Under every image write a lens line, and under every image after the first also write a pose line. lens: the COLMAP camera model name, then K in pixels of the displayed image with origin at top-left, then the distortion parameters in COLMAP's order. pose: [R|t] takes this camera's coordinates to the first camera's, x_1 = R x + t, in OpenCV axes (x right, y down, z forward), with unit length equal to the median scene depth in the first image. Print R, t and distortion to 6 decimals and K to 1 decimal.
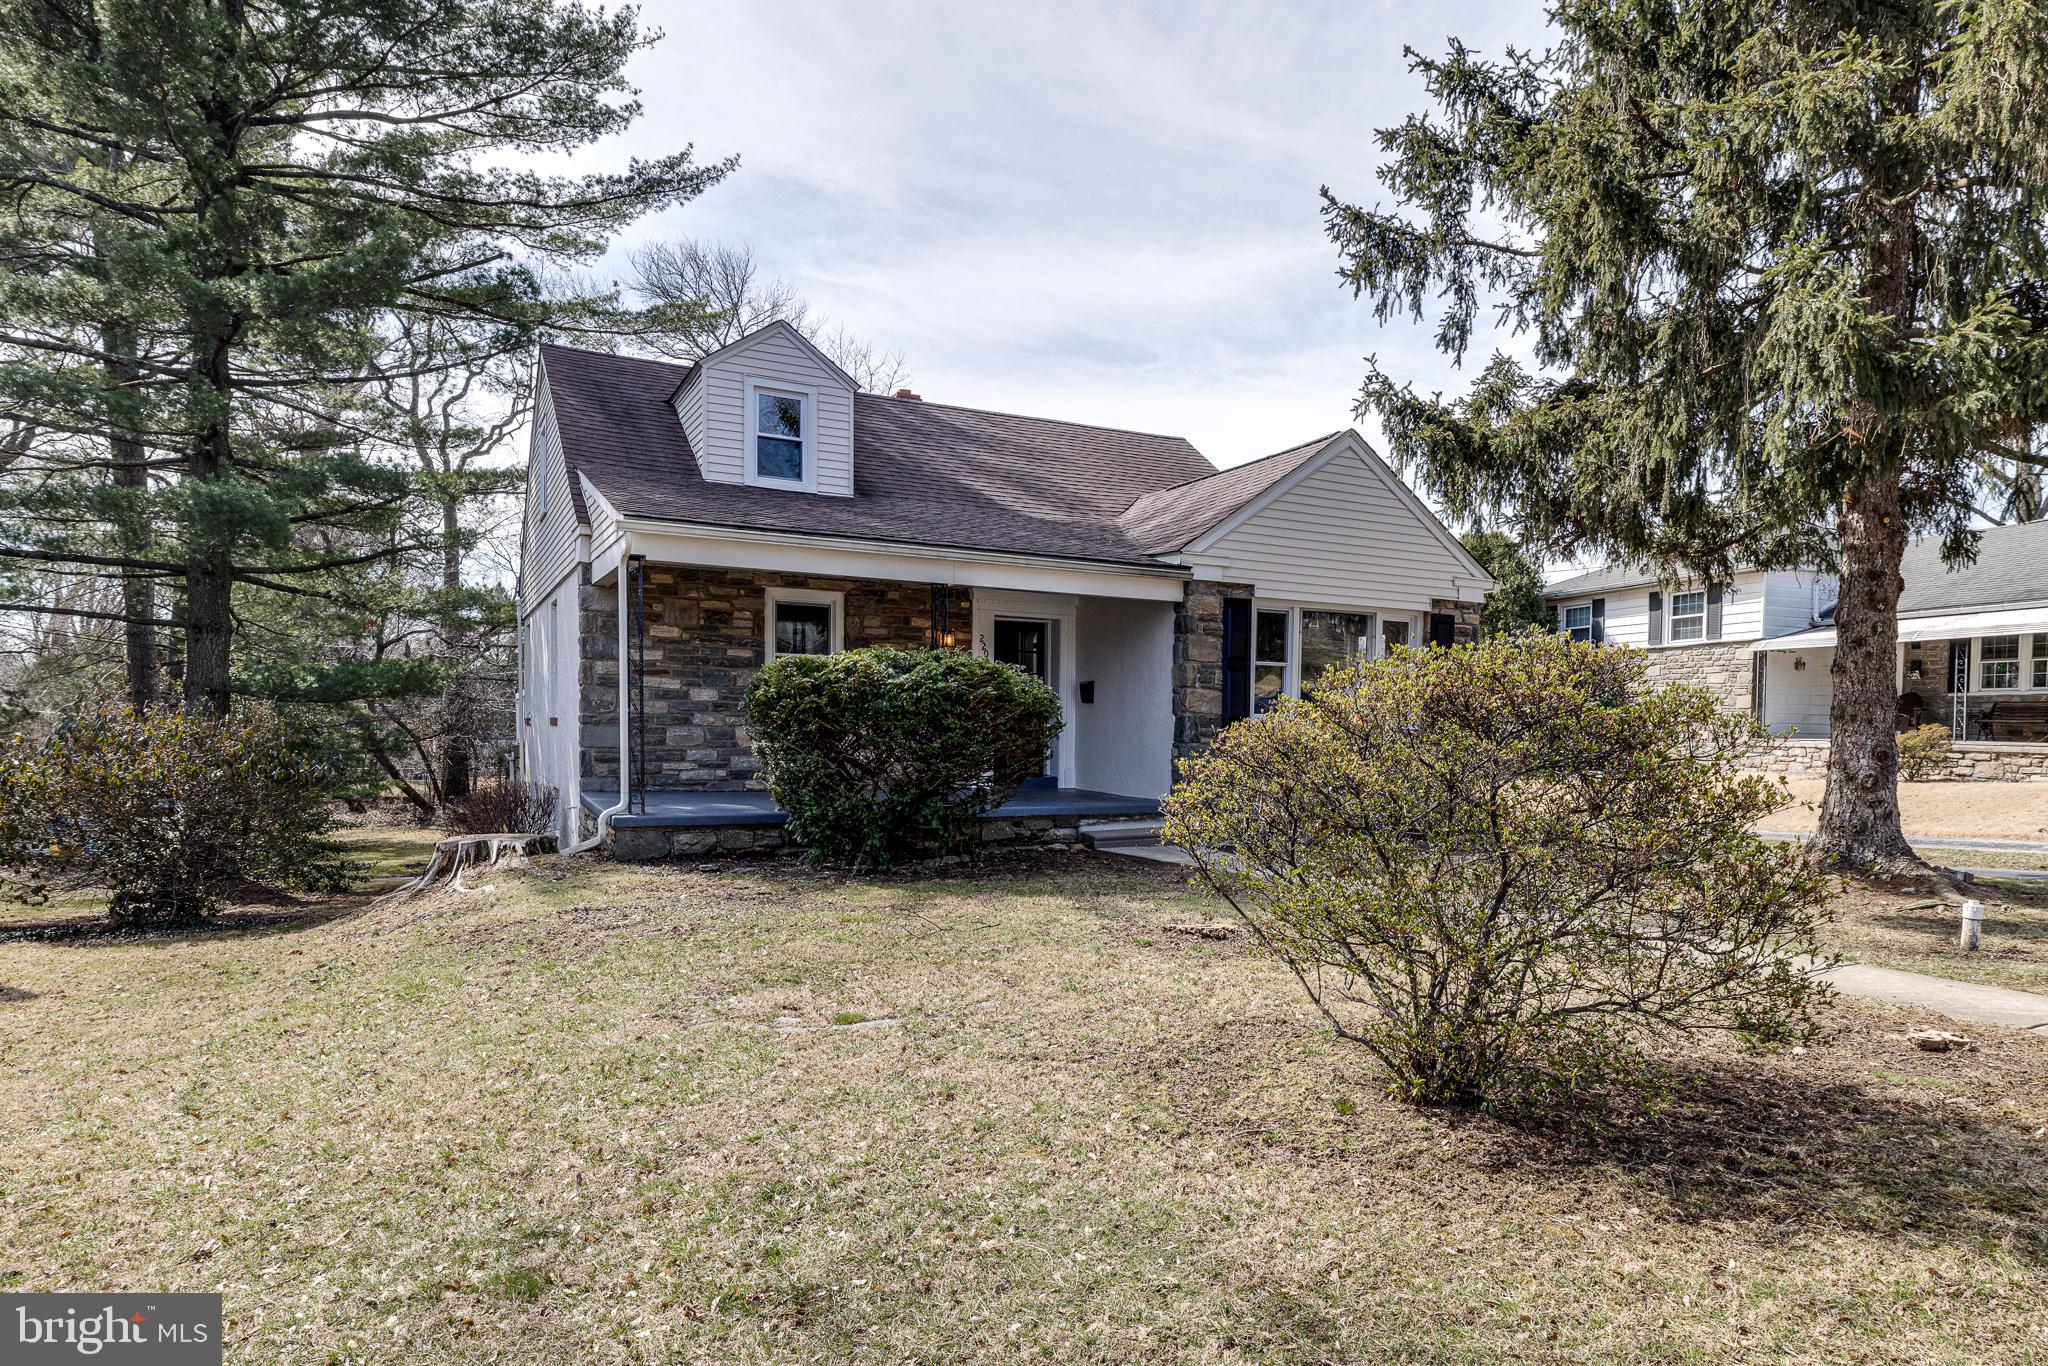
lens RADIAL K [[1227.1, 0, 1056.9], [0, 1227.1, 780.8], [0, 0, 1]] dist [0.008032, 0.001345]
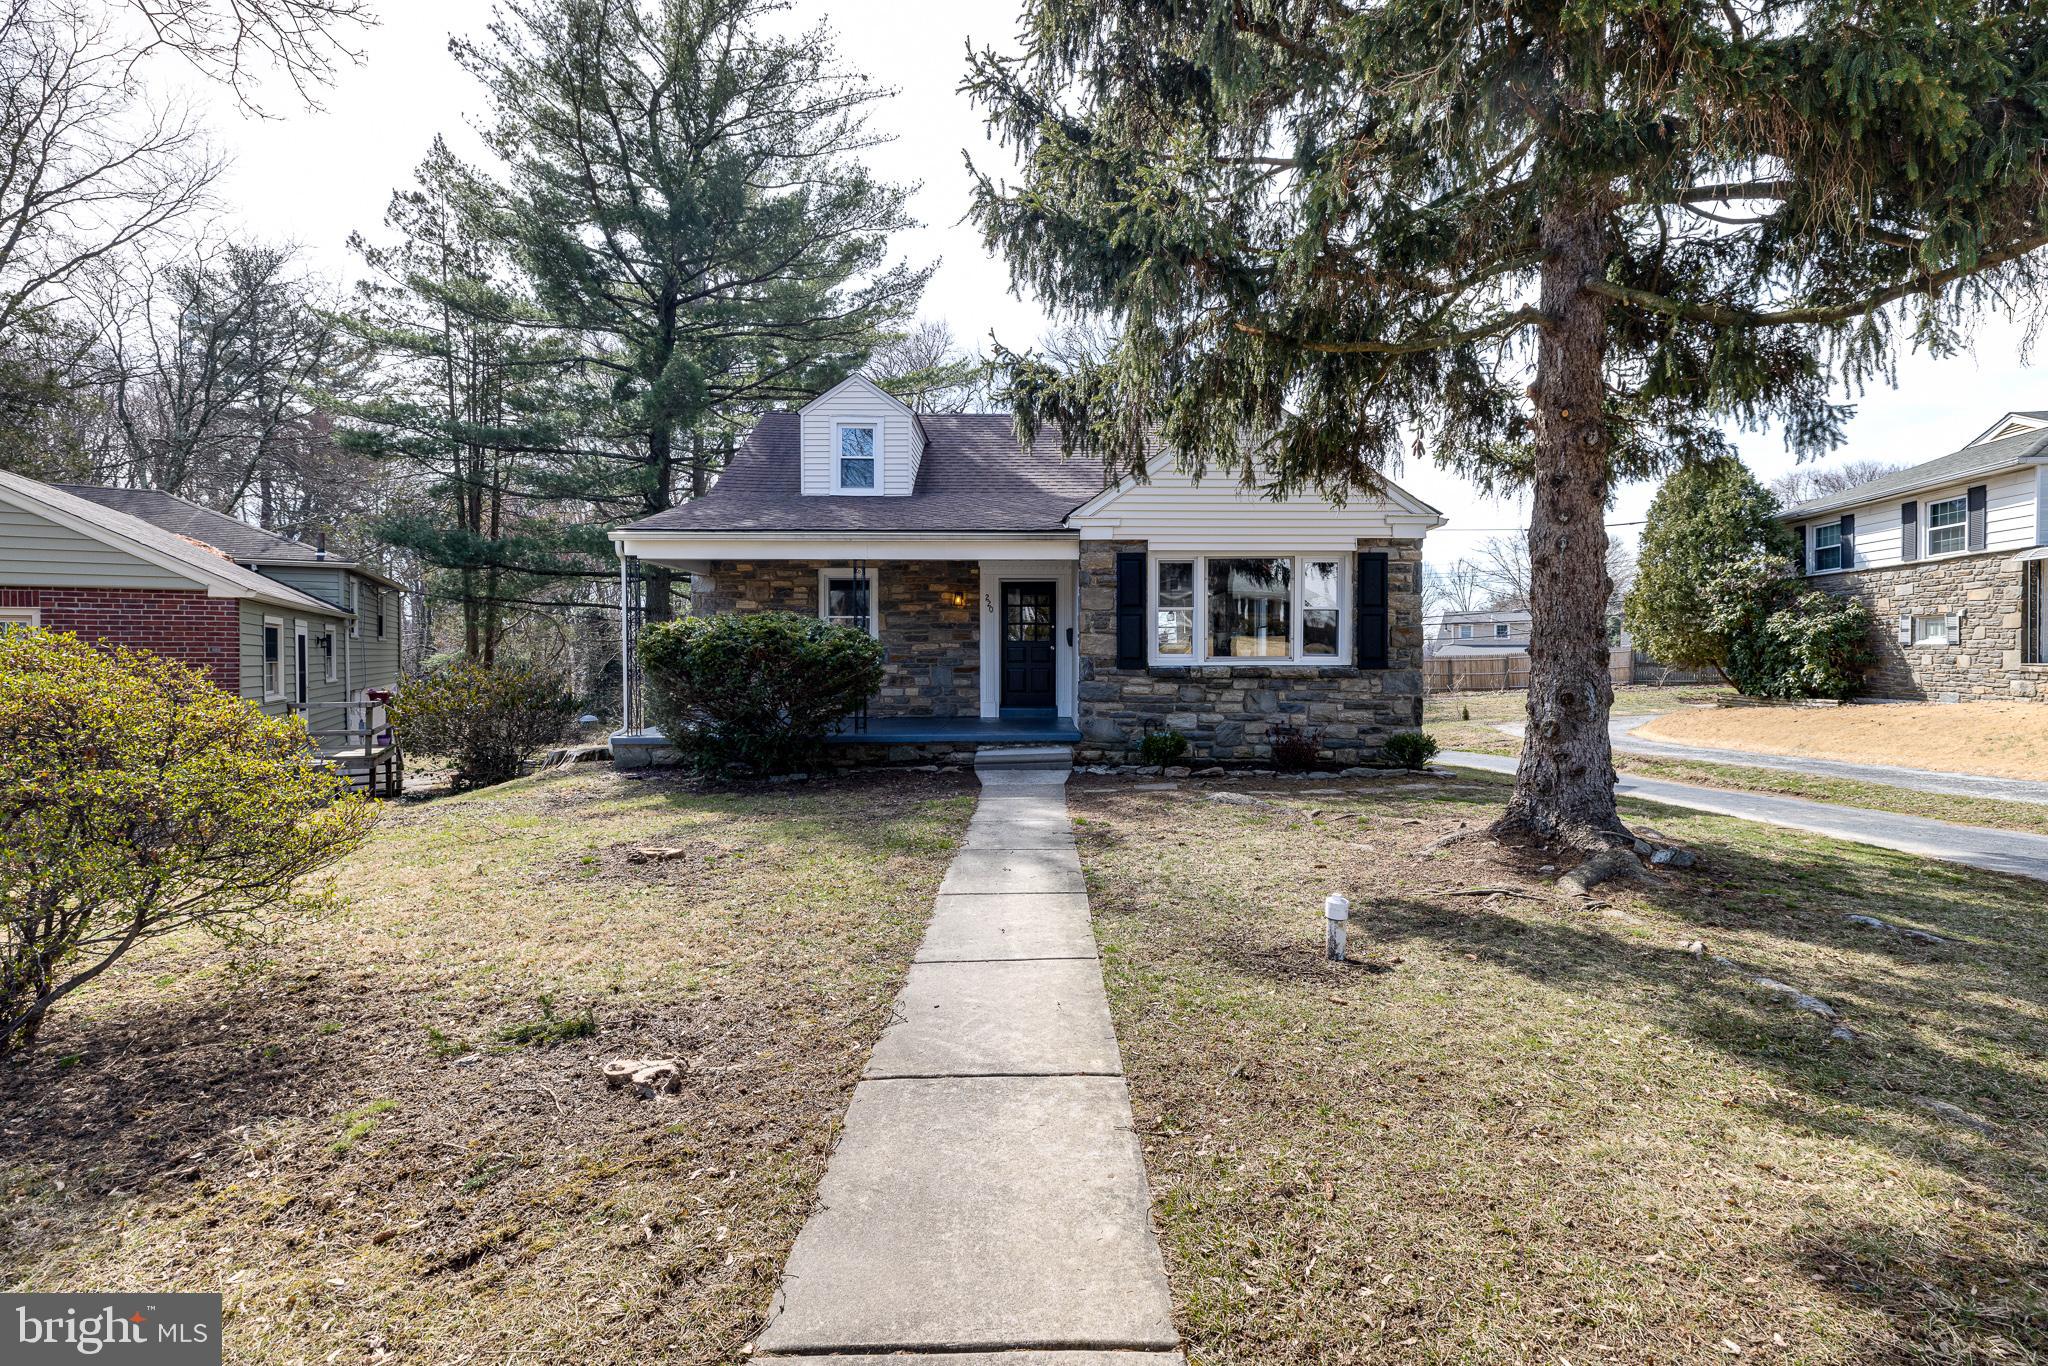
lens RADIAL K [[918.7, 0, 1029.5], [0, 918.7, 673.2], [0, 0, 1]] dist [0.004145, -0.000568]
pose [[0.887879, -0.009685, -0.459975, 0.424529], [-0.003296, 0.999619, -0.027411, -0.013120], [0.460066, 0.025854, 0.887508, 0.193565]]
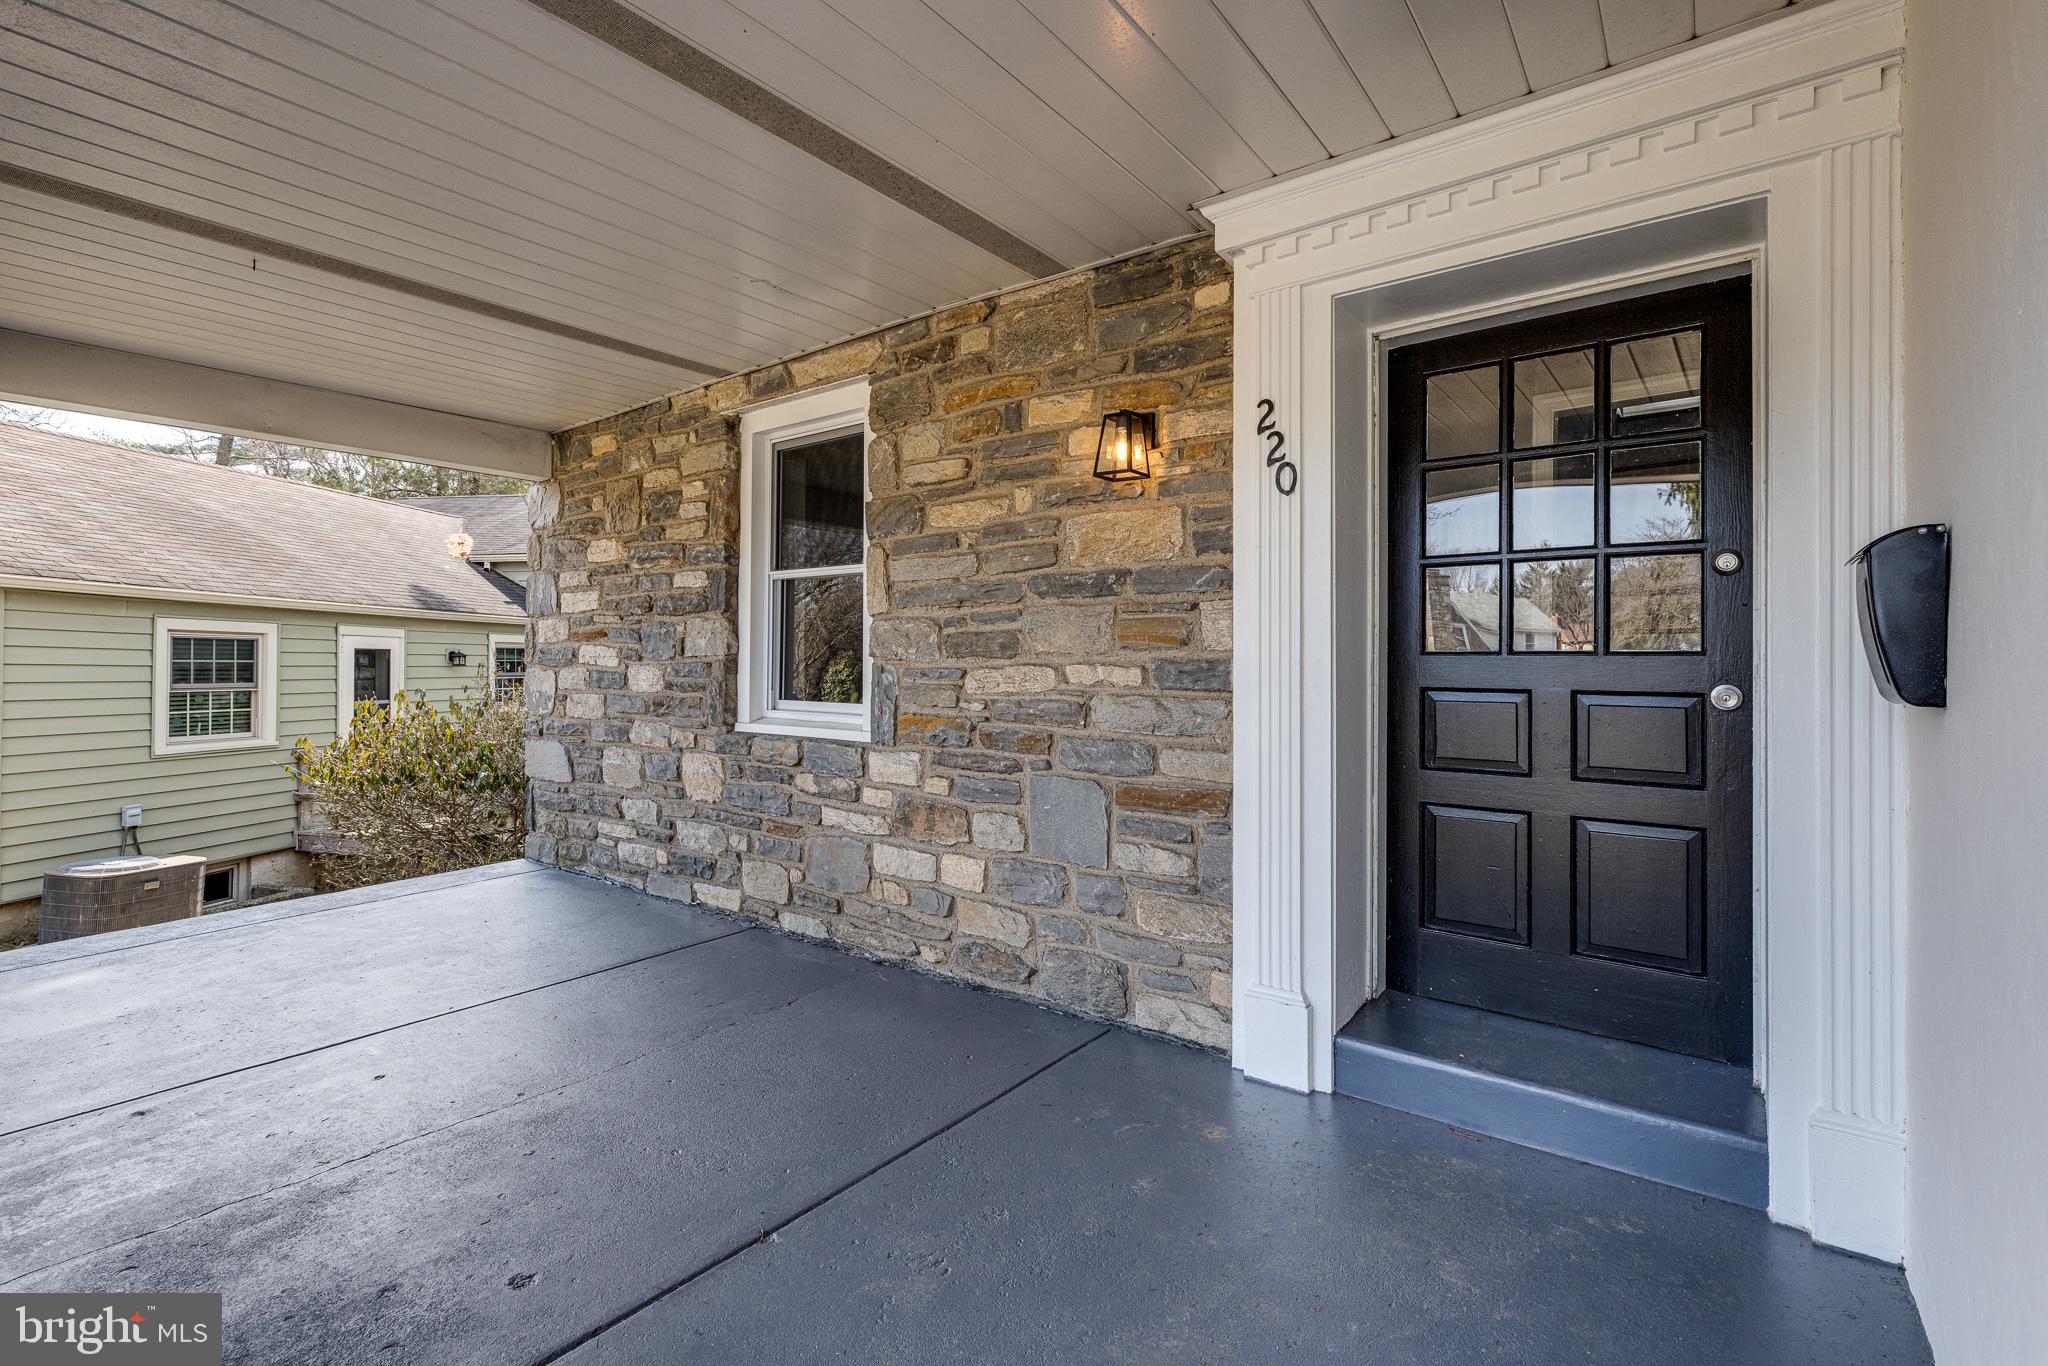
lens RADIAL K [[918.7, 0, 1020.3], [0, 918.7, 656.3], [0, 0, 1]] dist [0.004145, -0.000568]
pose [[0.420567, -0.021716, -0.907001, 0.076421], [-0.031549, 0.998759, -0.038542, -0.065506], [0.906713, 0.044824, 0.419360, 0.923018]]
